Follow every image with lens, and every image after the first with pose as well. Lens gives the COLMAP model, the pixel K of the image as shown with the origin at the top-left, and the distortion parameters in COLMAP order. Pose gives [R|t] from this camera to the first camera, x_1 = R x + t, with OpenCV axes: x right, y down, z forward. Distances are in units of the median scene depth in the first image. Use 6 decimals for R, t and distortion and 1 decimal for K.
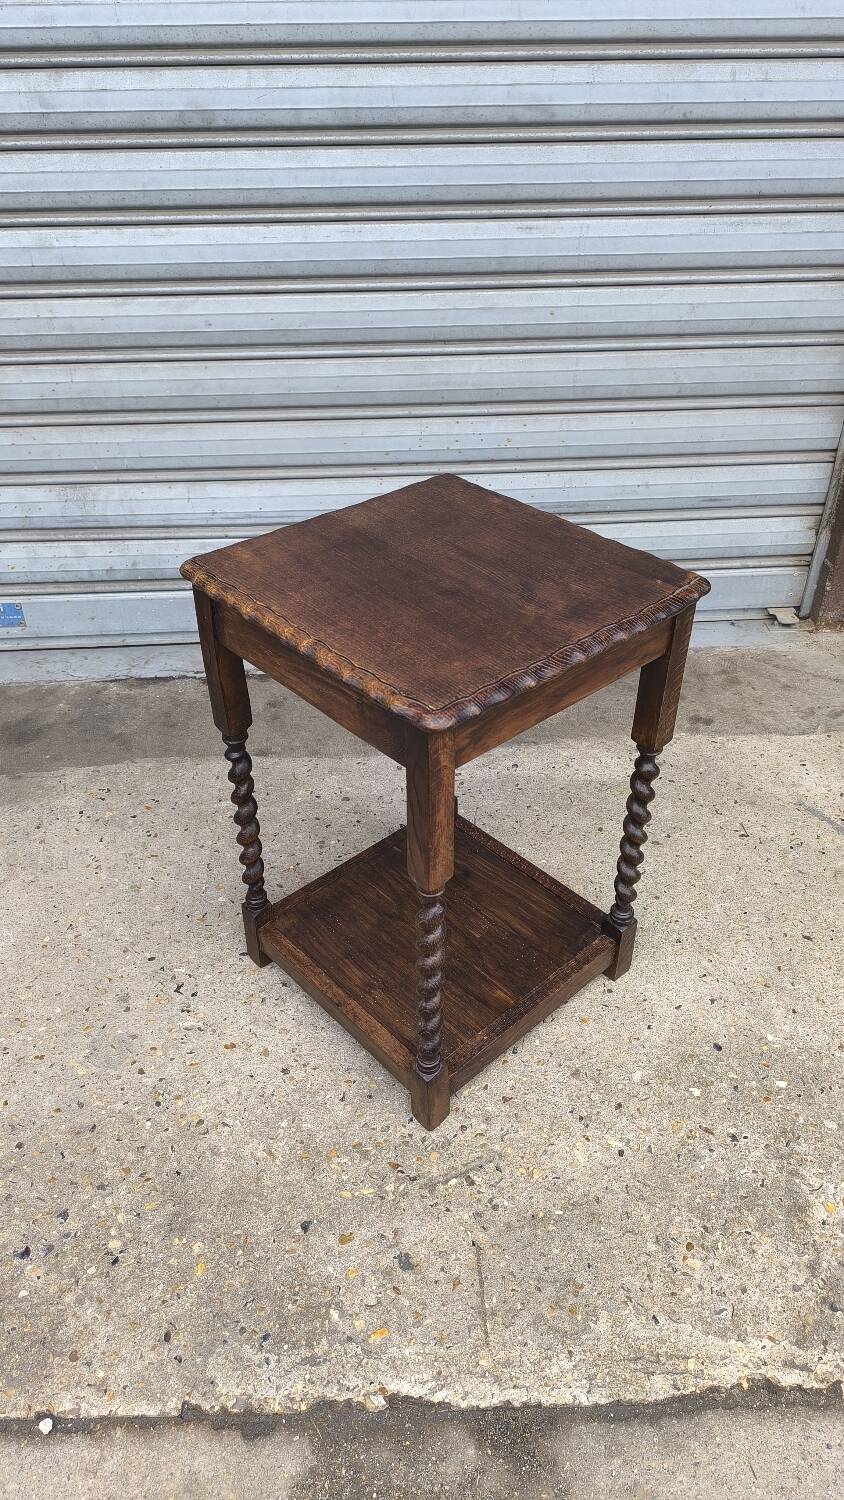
lens RADIAL K [[1043.2, 0, 427.5], [0, 1043.2, 758.7], [0, 0, 1]] dist [0.024569, -0.035656]
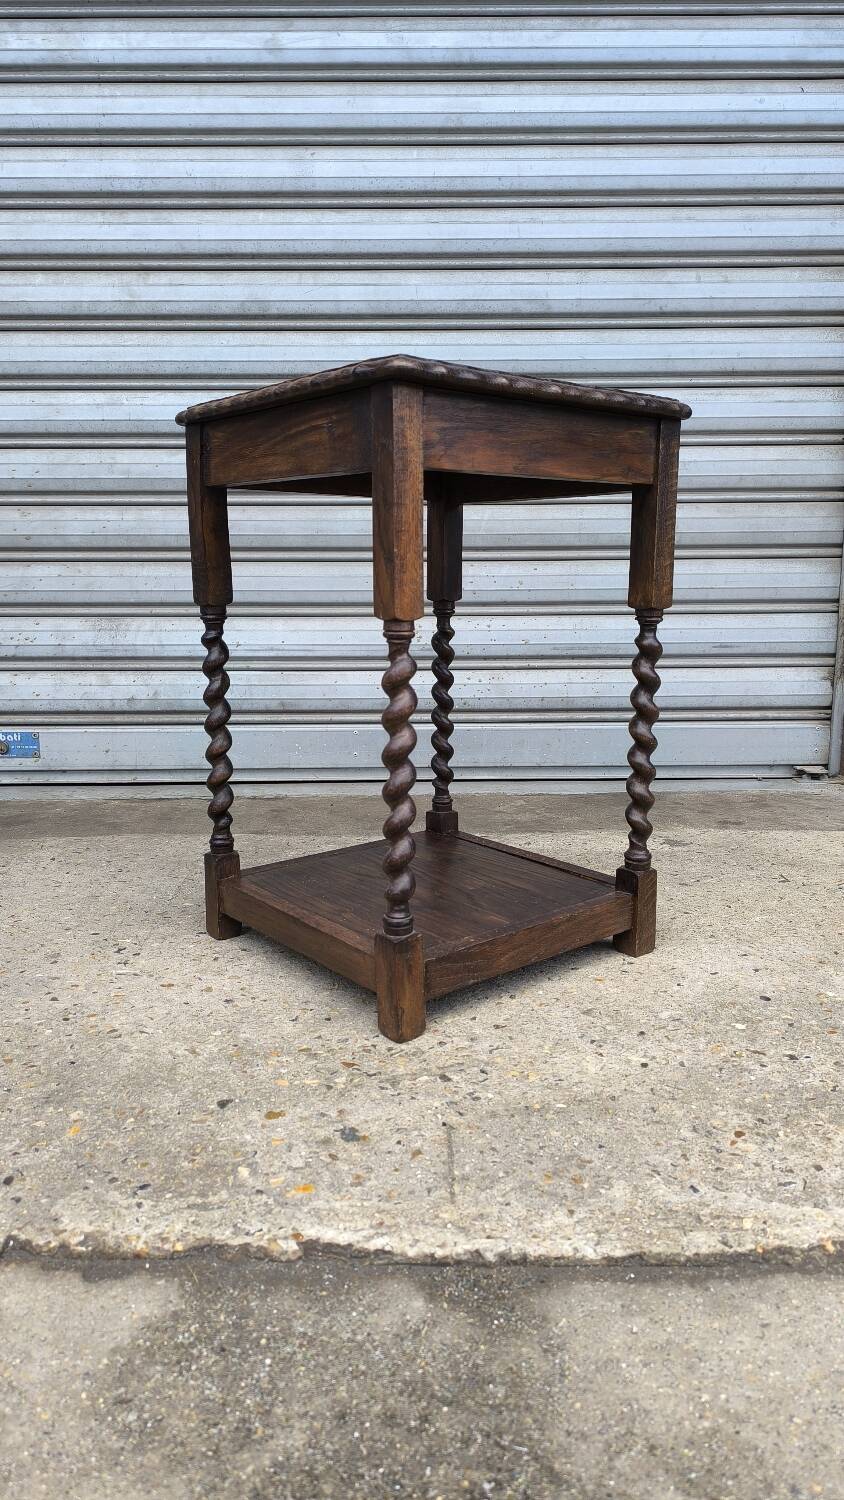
lens RADIAL K [[1043.2, 0, 436.0], [0, 1043.2, 756.6], [0, 0, 1]] dist [0.024569, -0.035656]
pose [[0.998998, 0.009259, -0.043798, 0.059021], [-0.027760, 0.895680, -0.443831, 0.483358], [0.035120, 0.444602, 0.895040, 0.190936]]
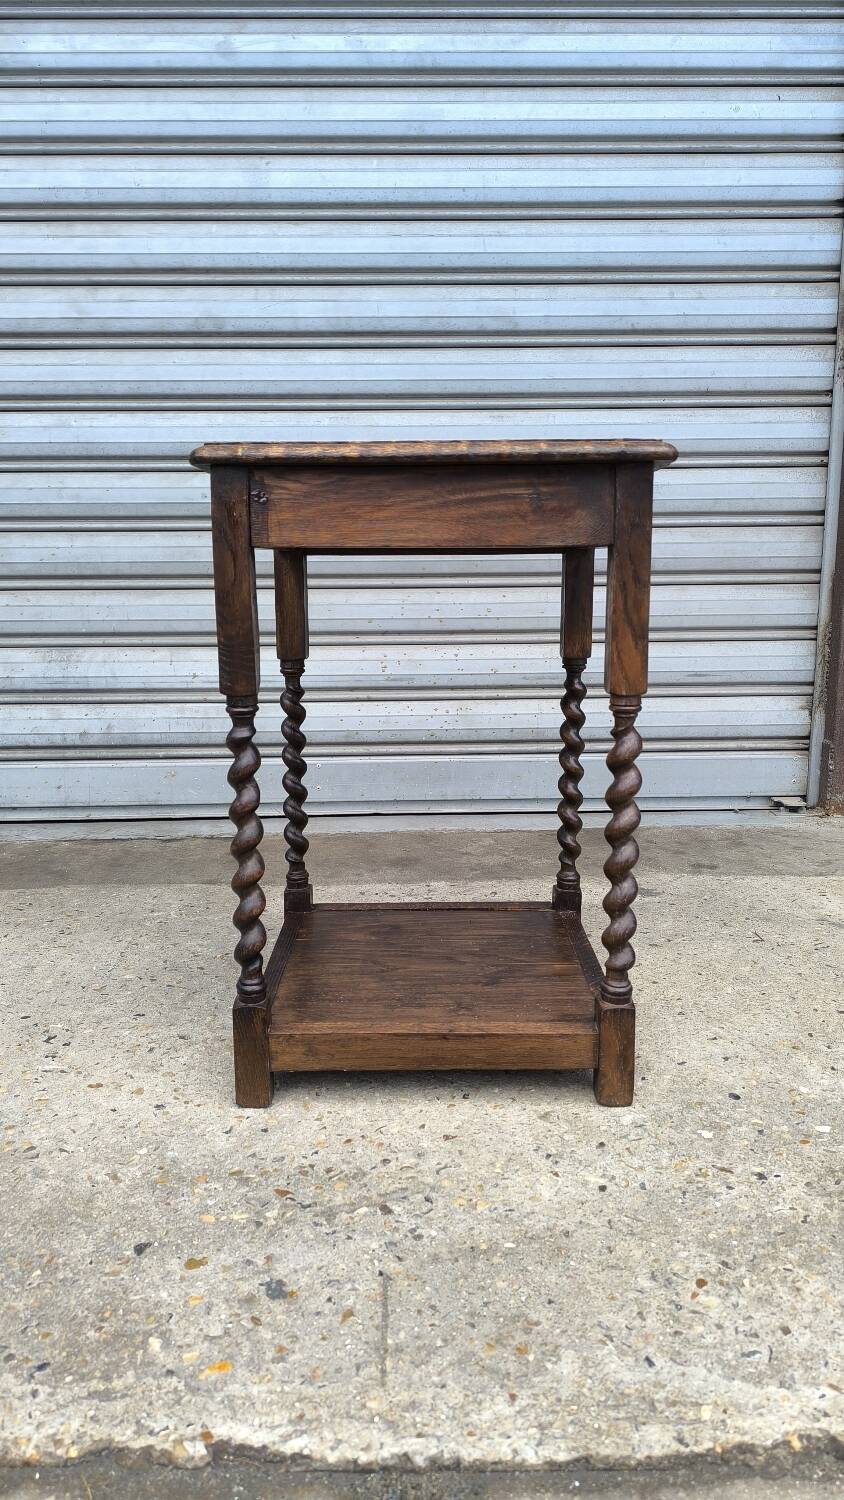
lens RADIAL K [[1043.2, 0, 435.6], [0, 1043.2, 752.7], [0, 0, 1]] dist [0.024569, -0.035656]
pose [[0.999524, 0.005046, -0.030425, 0.085182], [-0.017743, 0.900990, -0.433477, 0.391490], [0.025225, 0.433811, 0.900651, 0.209804]]
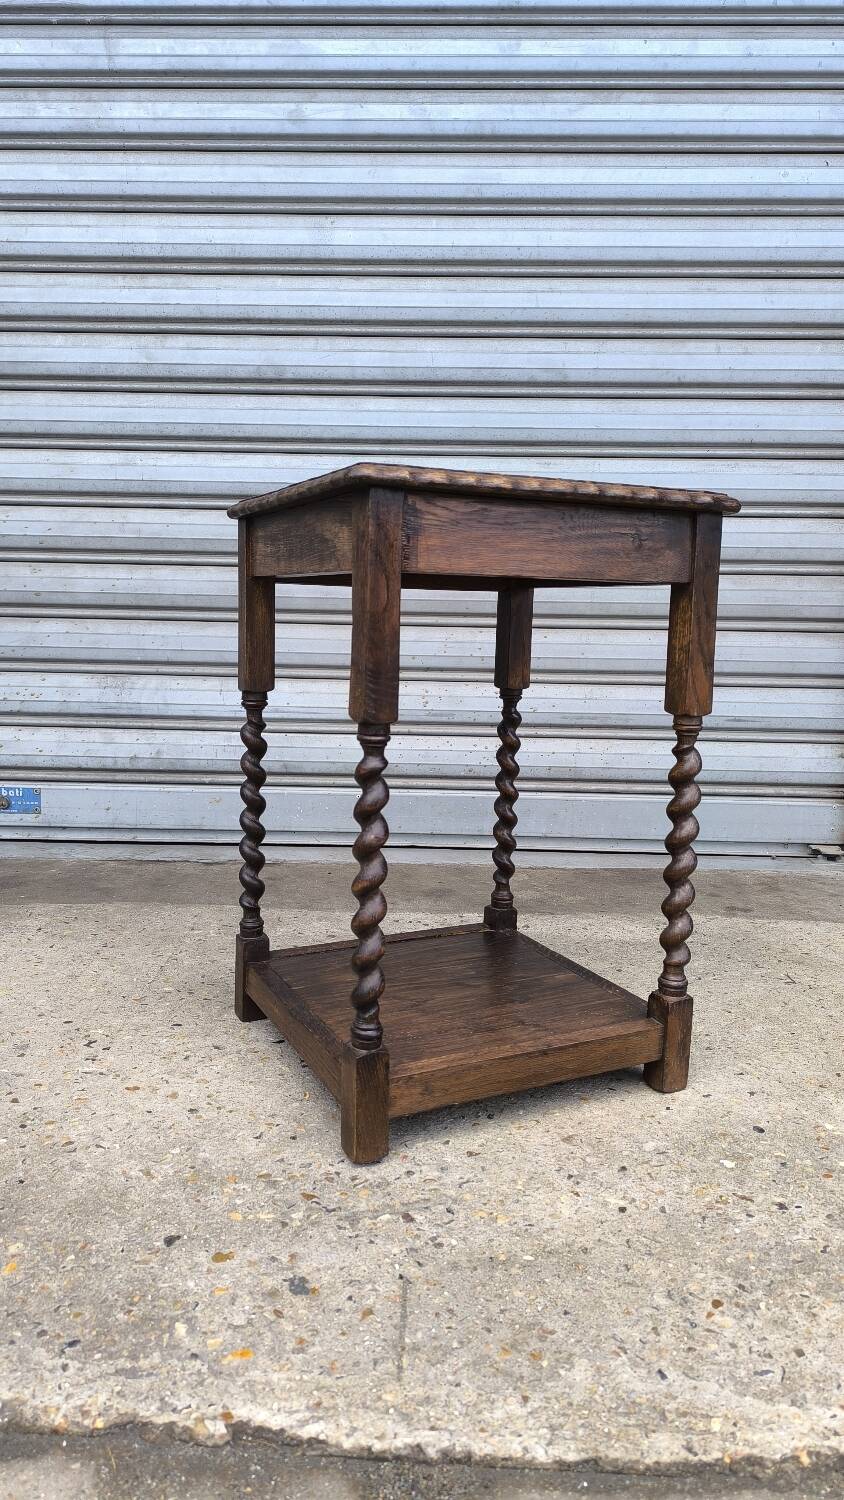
lens RADIAL K [[1043.2, 0, 427.1], [0, 1043.2, 747.4], [0, 0, 1]] dist [0.024569, -0.035656]
pose [[0.996276, 0.035862, -0.078415, 0.089338], [-0.068995, 0.876997, -0.475516, 0.418889], [0.051717, 0.479156, 0.876205, 0.192988]]
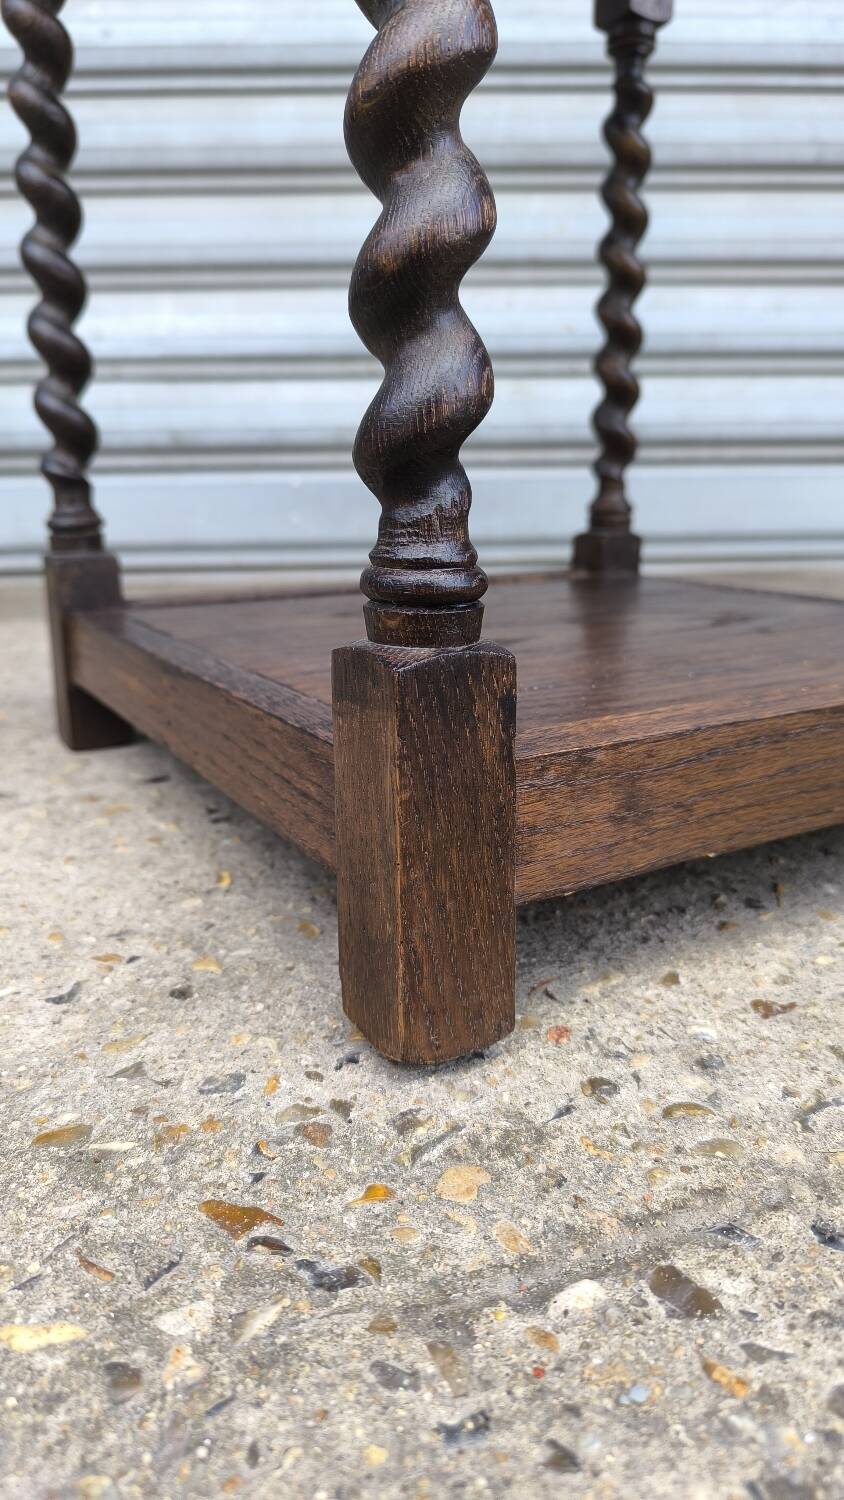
lens RADIAL K [[1066.4, 0, 413.2], [0, 1066.4, 774.4], [0, 0, 1]] dist [-0.010405, -0.025164]
pose [[0.999674, -0.002509, -0.025408, 0.002661], [-0.006272, 0.940528, -0.339659, 0.348624], [0.024749, 0.339707, 0.940205, 0.740872]]
